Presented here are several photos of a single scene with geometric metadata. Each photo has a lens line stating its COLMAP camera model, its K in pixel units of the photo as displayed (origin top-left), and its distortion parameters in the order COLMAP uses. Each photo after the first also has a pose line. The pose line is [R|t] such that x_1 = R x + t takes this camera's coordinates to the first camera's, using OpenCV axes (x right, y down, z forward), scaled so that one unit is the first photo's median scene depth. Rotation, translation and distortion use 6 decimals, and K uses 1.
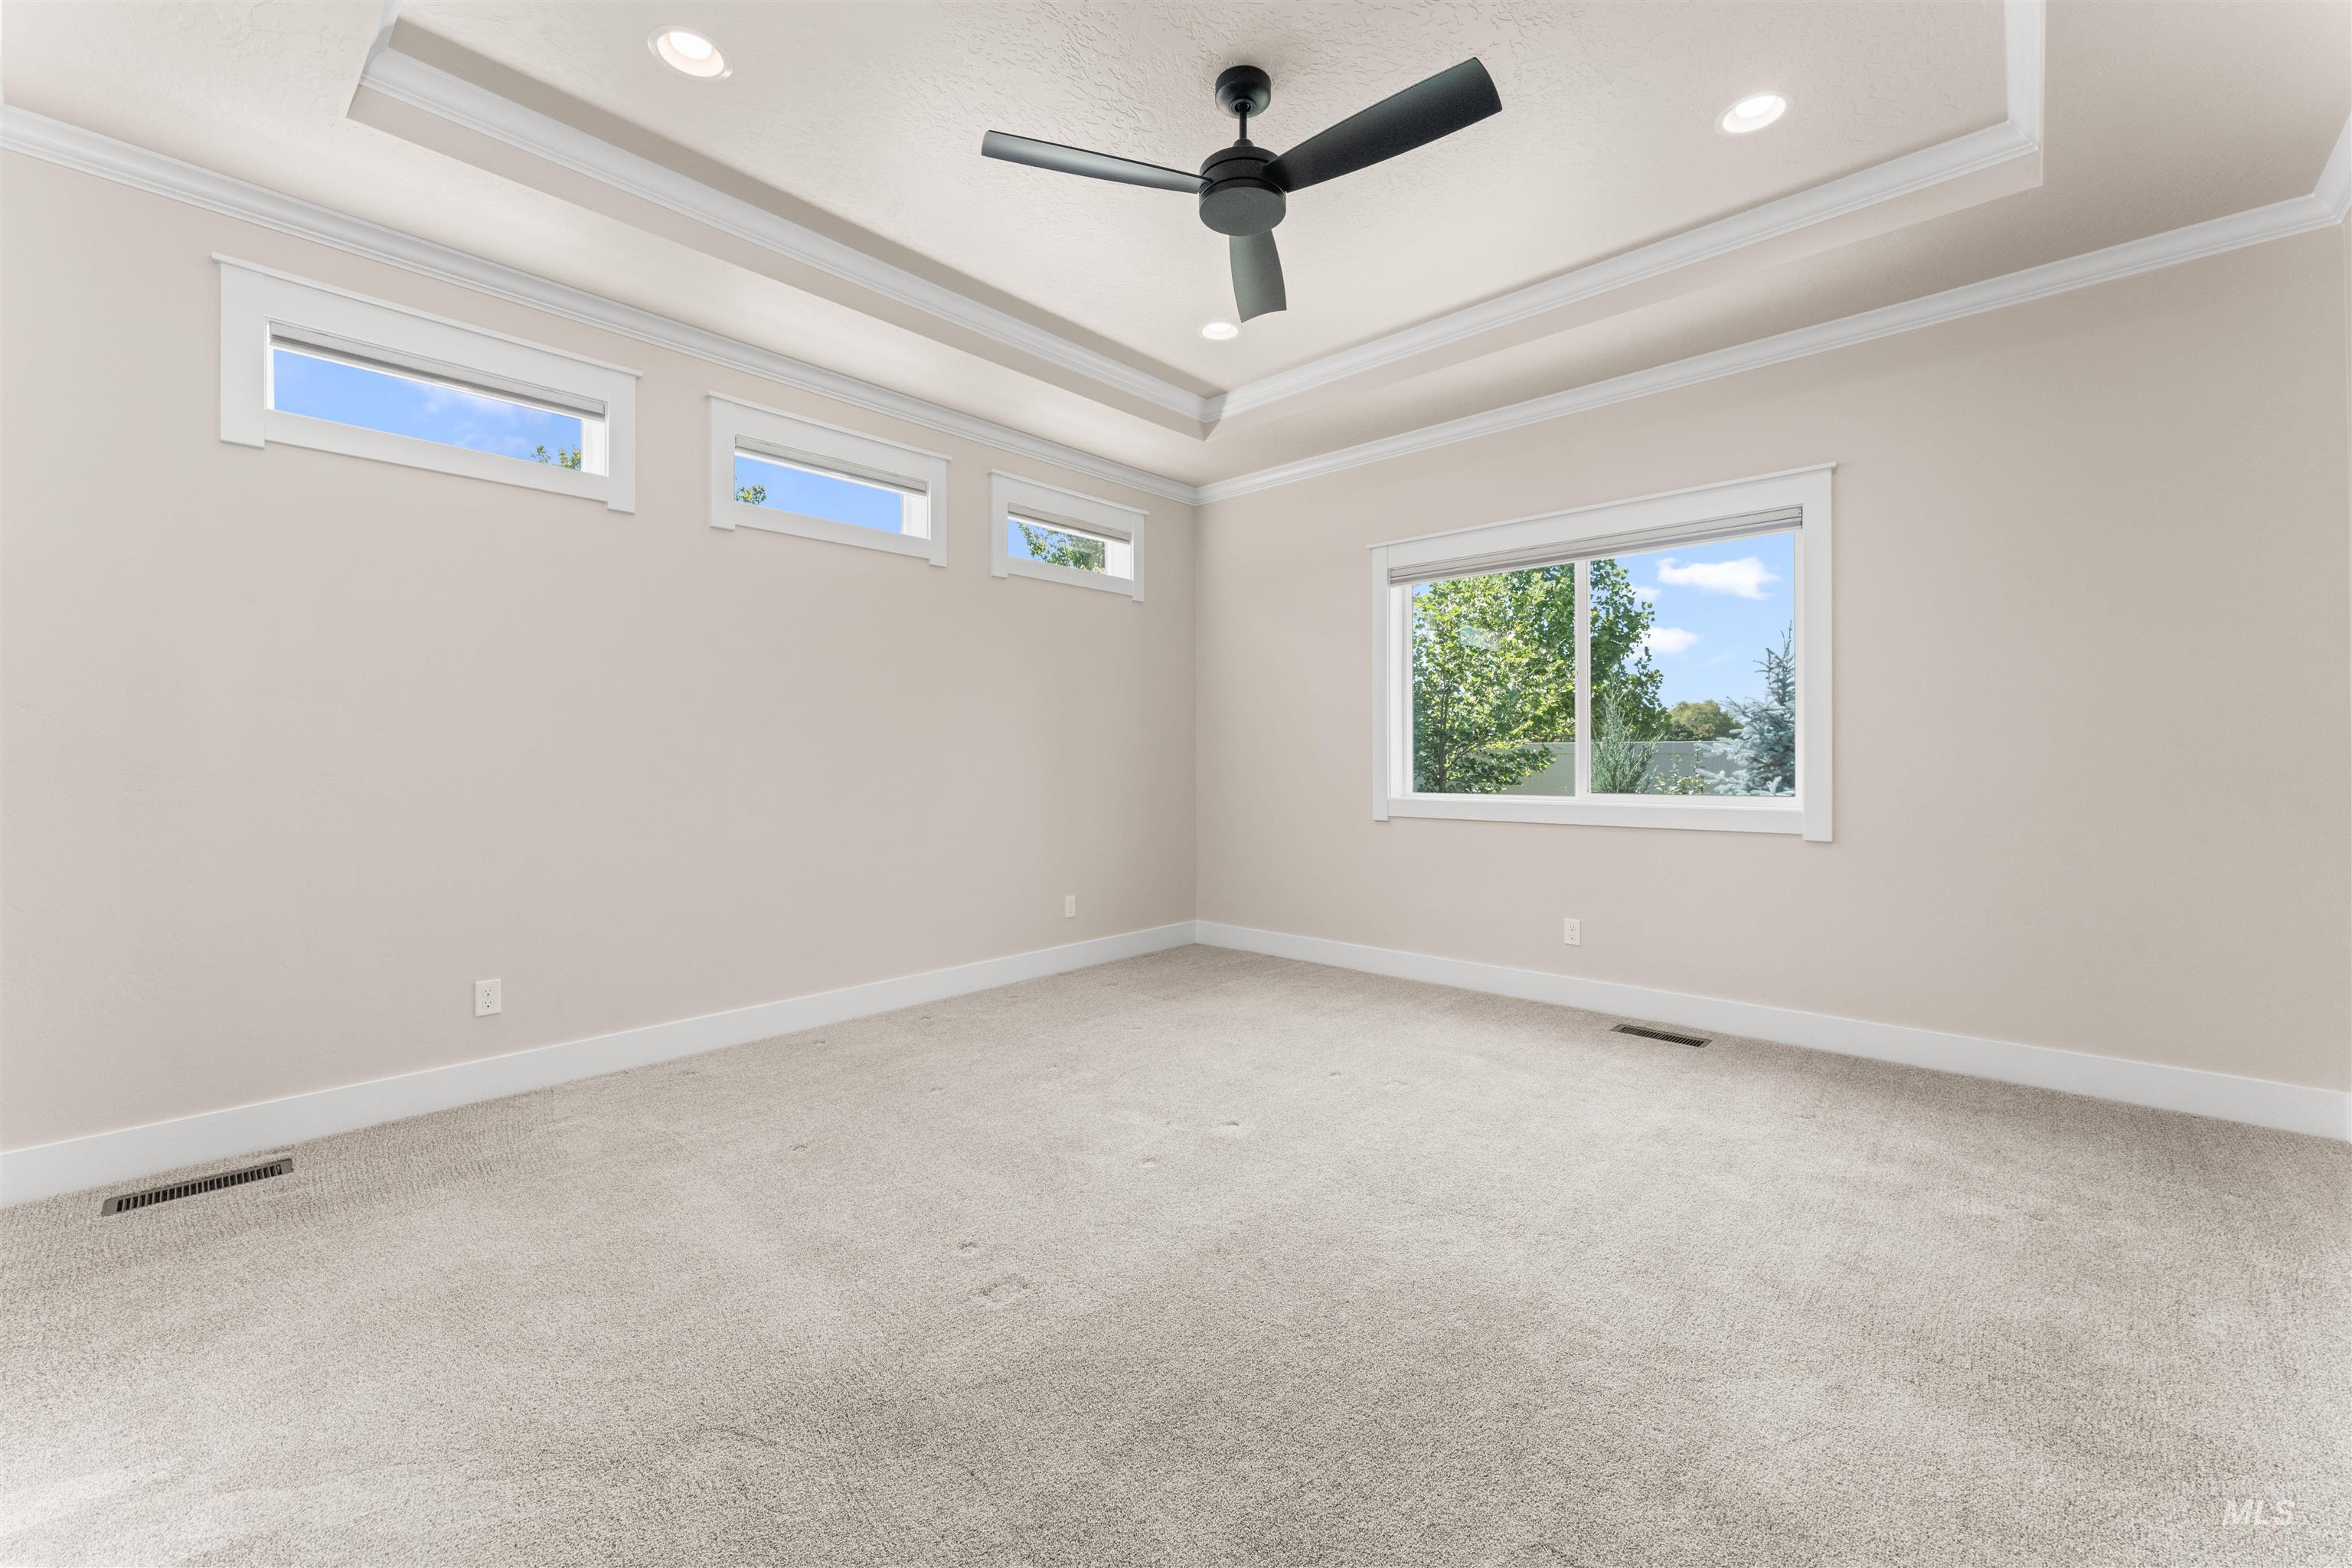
lens RADIAL K [[942.7, 0, 1176.1], [0, 942.7, 780.9], [0, 0, 1]] dist [0.000138, -0.000256]
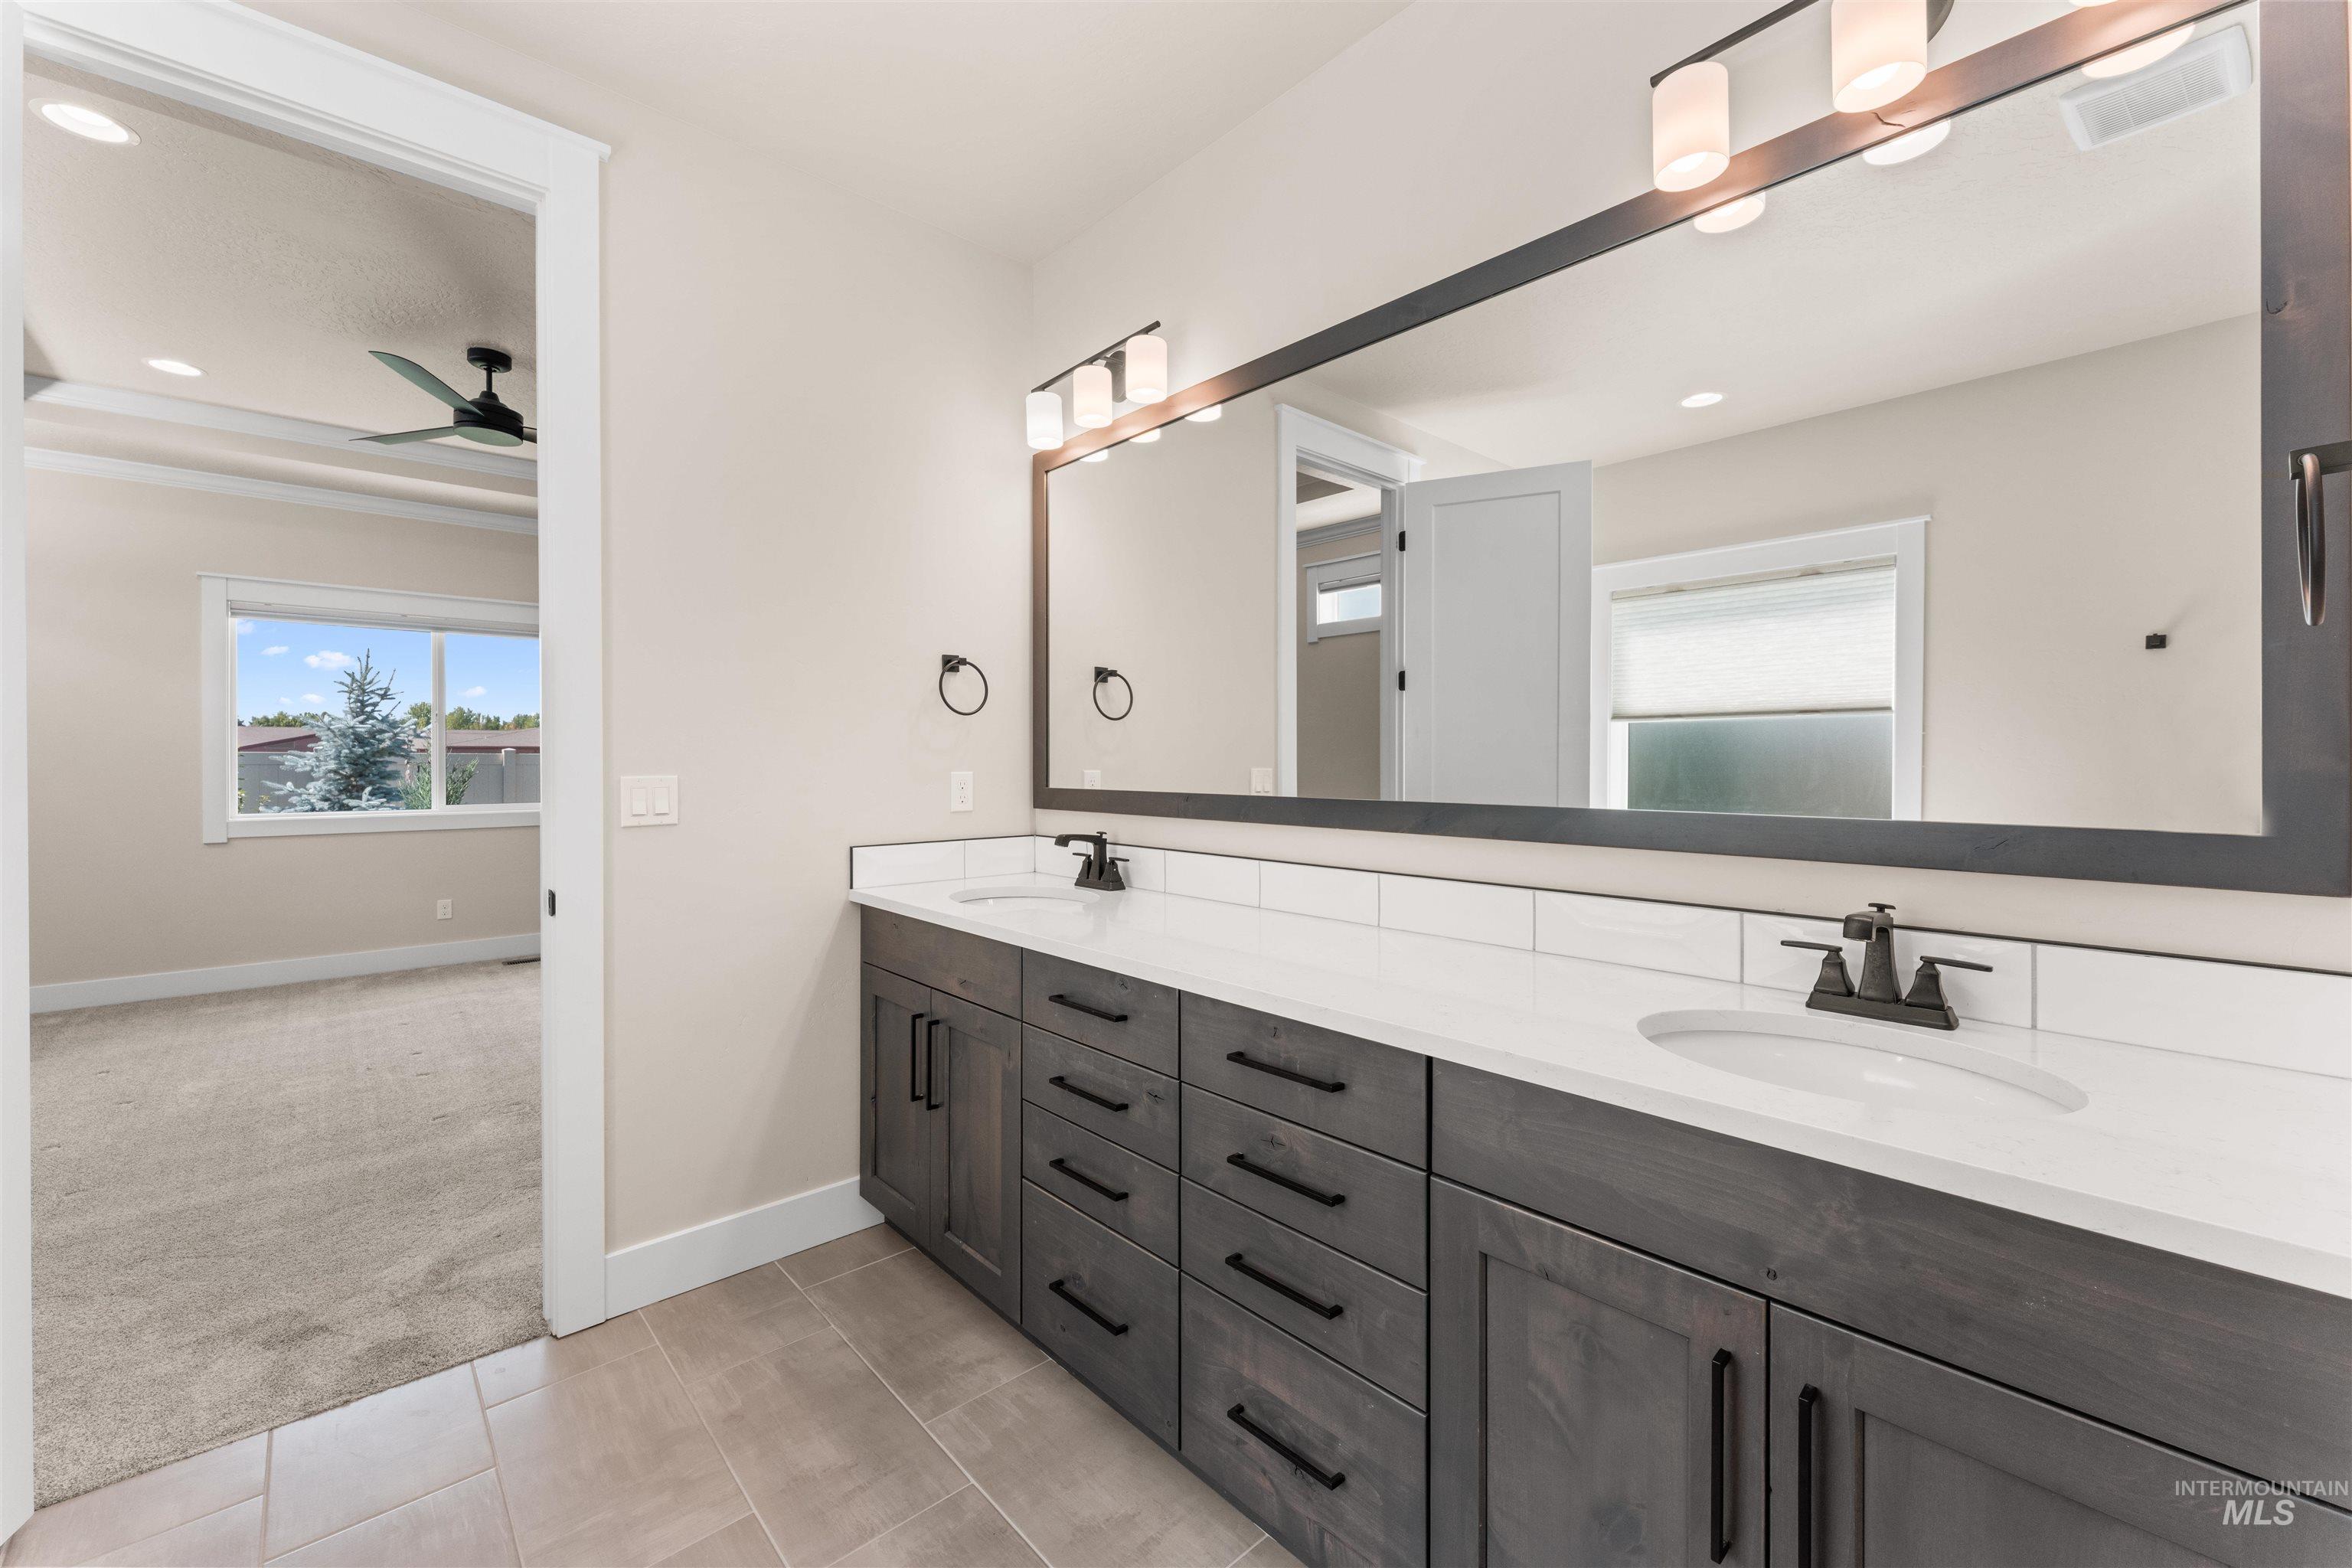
lens RADIAL K [[942.7, 0, 1176.3], [0, 942.7, 771.1], [0, 0, 1]] dist [0.000138, -0.000256]
pose [[0.100940, -0.010114, 0.994841, -0.372580], [0.022488, 0.999716, 0.007882, -0.010346], [-0.994638, 0.021576, 0.101138, -0.076527]]
